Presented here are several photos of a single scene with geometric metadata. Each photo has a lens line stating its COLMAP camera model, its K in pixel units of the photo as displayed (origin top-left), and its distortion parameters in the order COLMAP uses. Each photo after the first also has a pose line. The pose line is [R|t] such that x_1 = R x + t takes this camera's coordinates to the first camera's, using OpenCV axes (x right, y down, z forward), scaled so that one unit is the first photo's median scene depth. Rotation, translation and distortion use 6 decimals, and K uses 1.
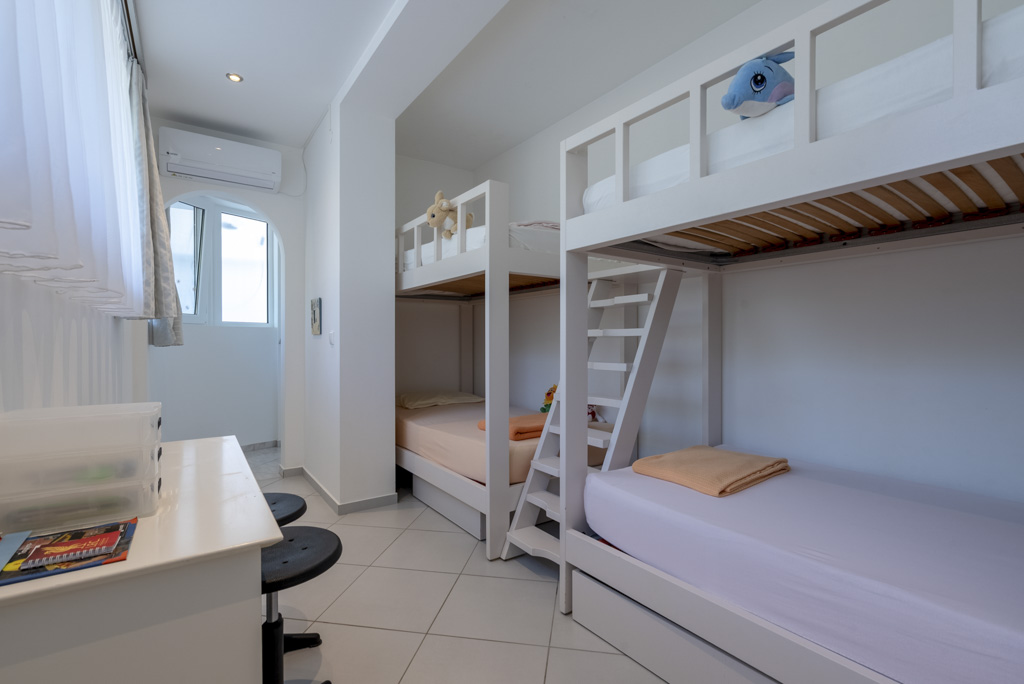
lens RADIAL K [[478.3, 0, 510.7], [0, 478.3, 339.3], [0, 0, 1]] dist [-0.002160, 0.000057]
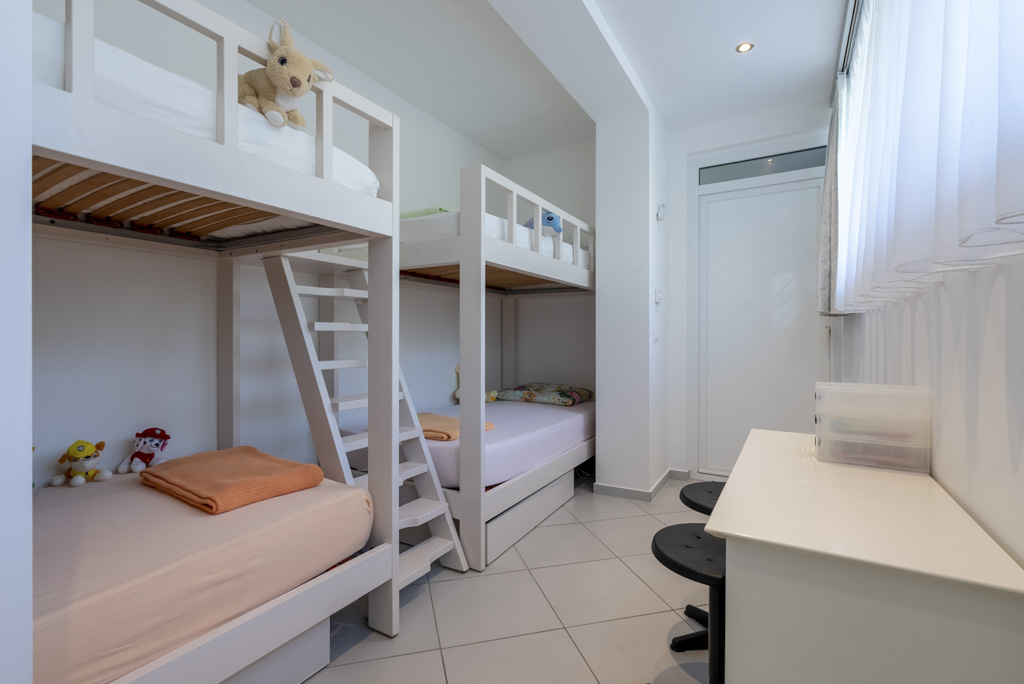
lens RADIAL K [[478.3, 0, 510.7], [0, 478.3, 339.3], [0, 0, 1]] dist [-0.002160, 0.000057]
pose [[-0.426380, -0.008355, 0.904506, -0.862099], [-0.010014, 0.999940, 0.004516, 0.001779], [-0.904489, -0.007132, -0.426437, 1.271864]]
